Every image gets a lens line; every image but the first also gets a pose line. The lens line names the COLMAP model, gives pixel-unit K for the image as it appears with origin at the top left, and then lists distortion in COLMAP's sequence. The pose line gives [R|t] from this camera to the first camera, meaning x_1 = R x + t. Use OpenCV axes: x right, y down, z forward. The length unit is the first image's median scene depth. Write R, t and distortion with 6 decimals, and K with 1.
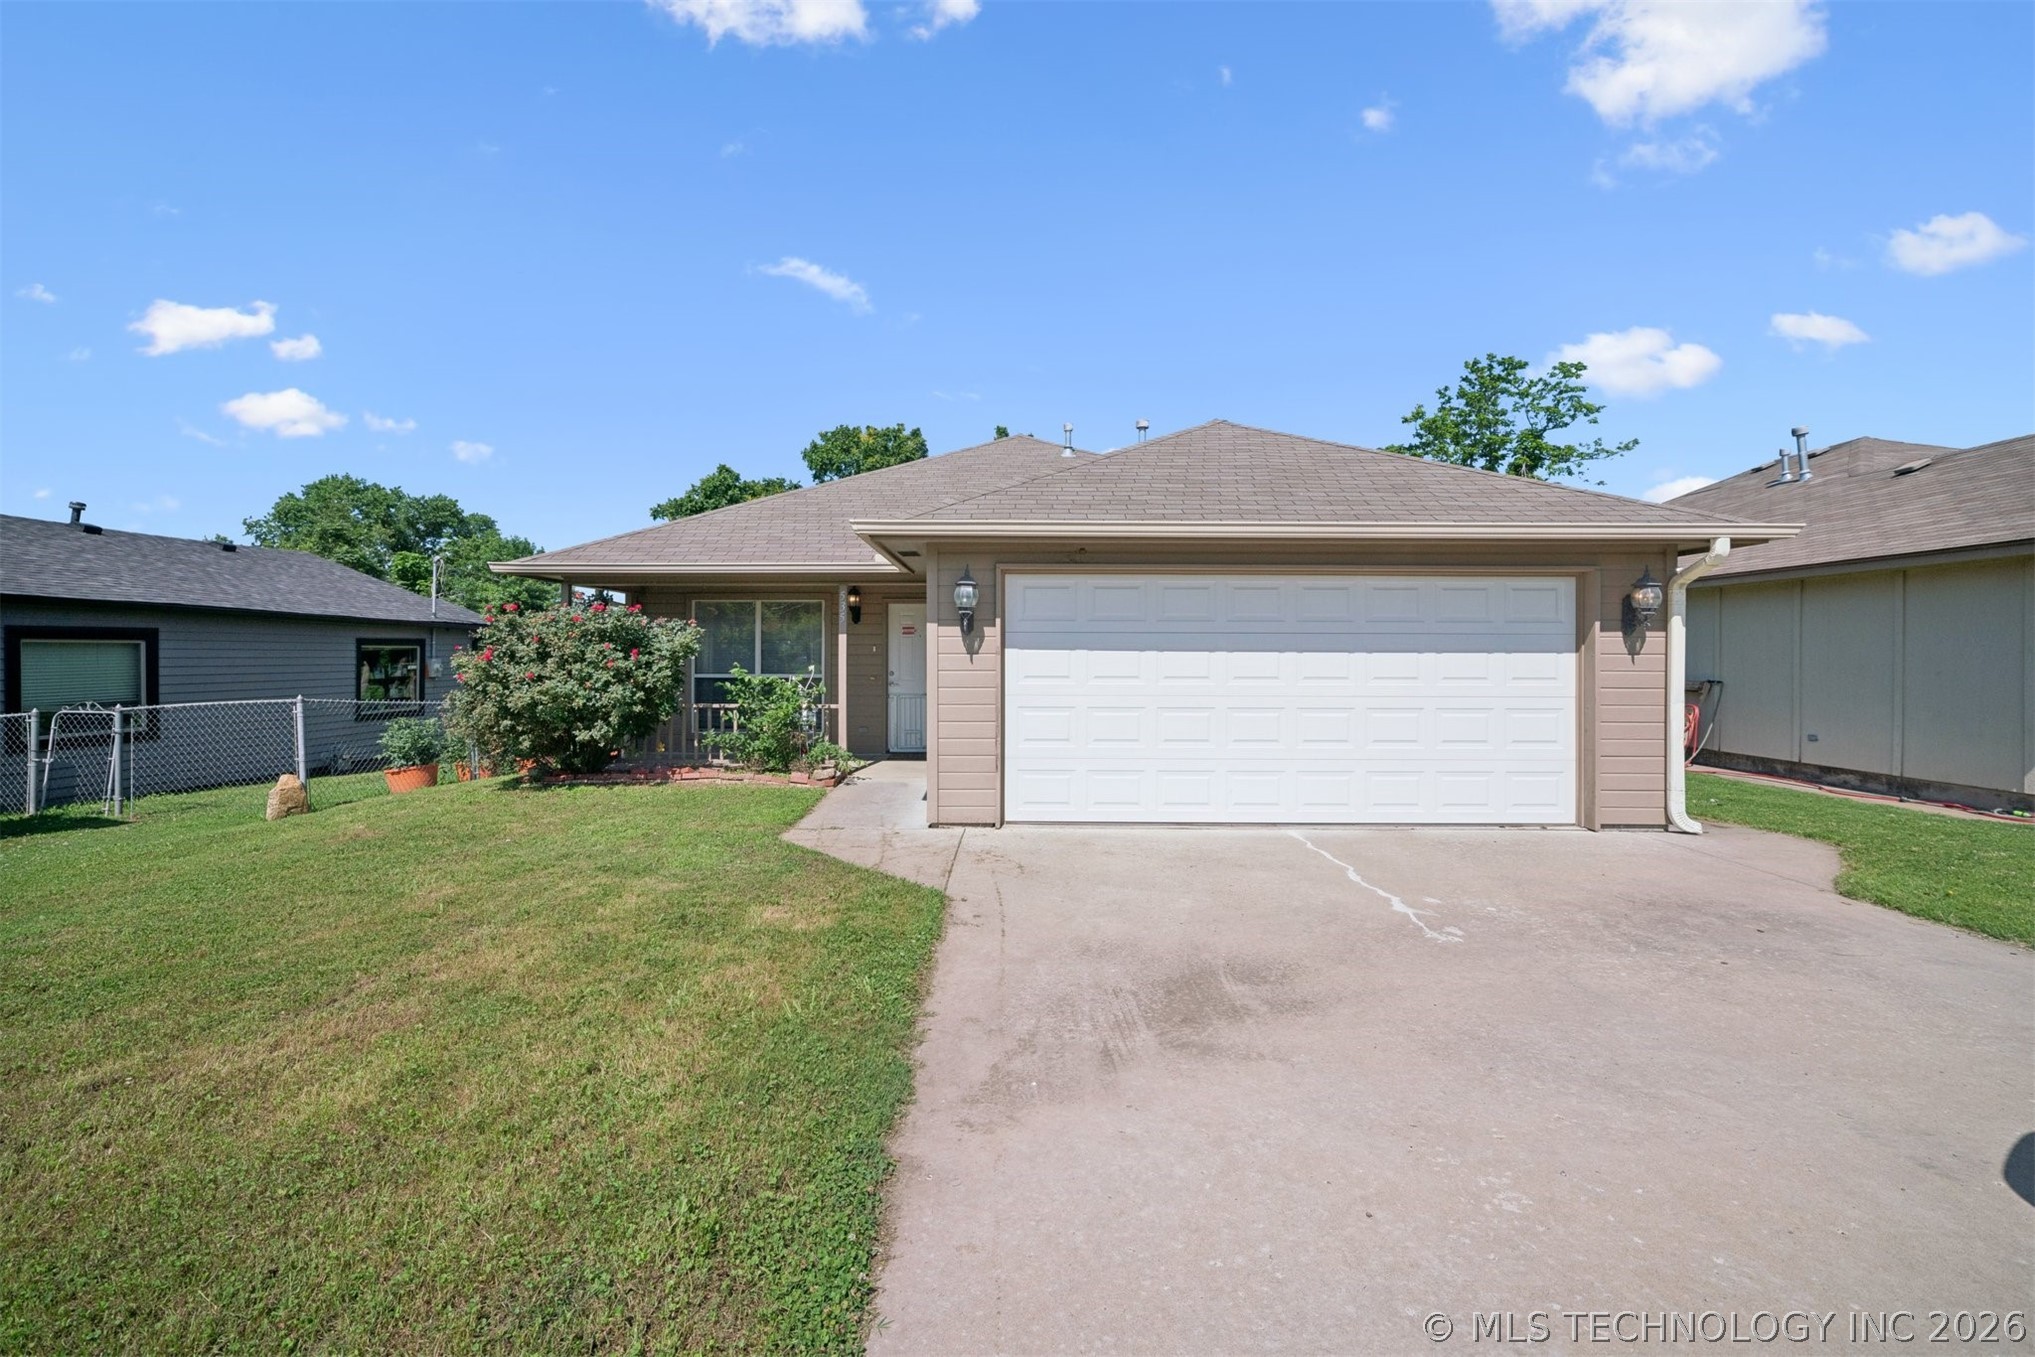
lens RADIAL K [[890.1, 0, 998.1], [0, 890.1, 648.7], [0, 0, 1]] dist [0.002321, 0.001620]
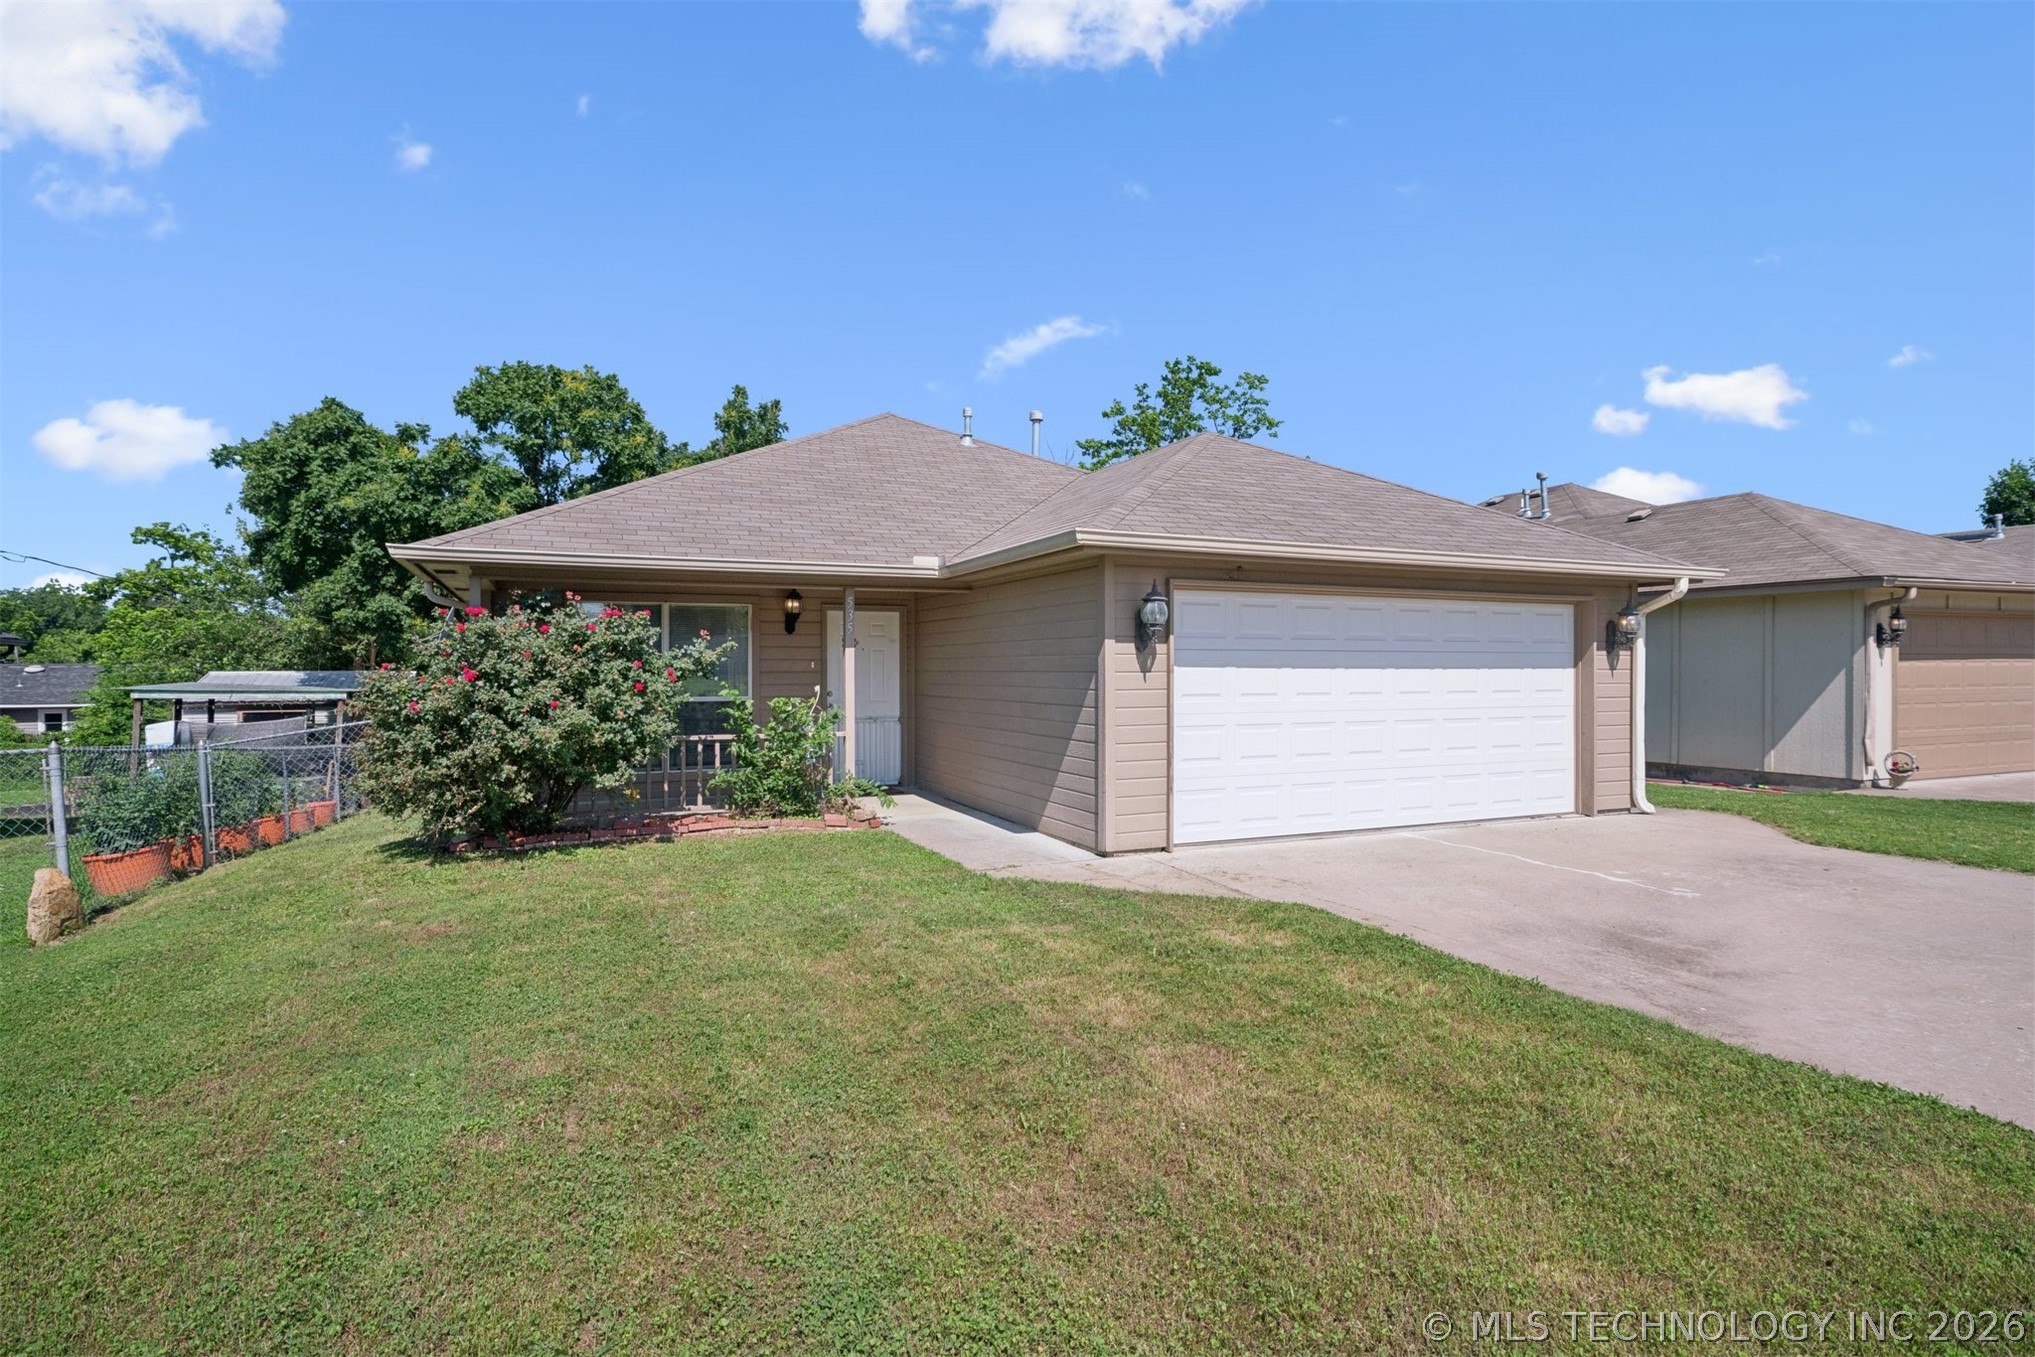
lens RADIAL K [[1102.7, 0, 1002.6], [0, 1102.7, 671.9], [0, 0, 1]] dist [0.001466, 0.004679]
pose [[0.903831, -0.005677, 0.427853, -0.551522], [0.000525, 0.999926, 0.012158, -0.007551], [-0.427890, -0.010764, 0.903767, -0.003711]]
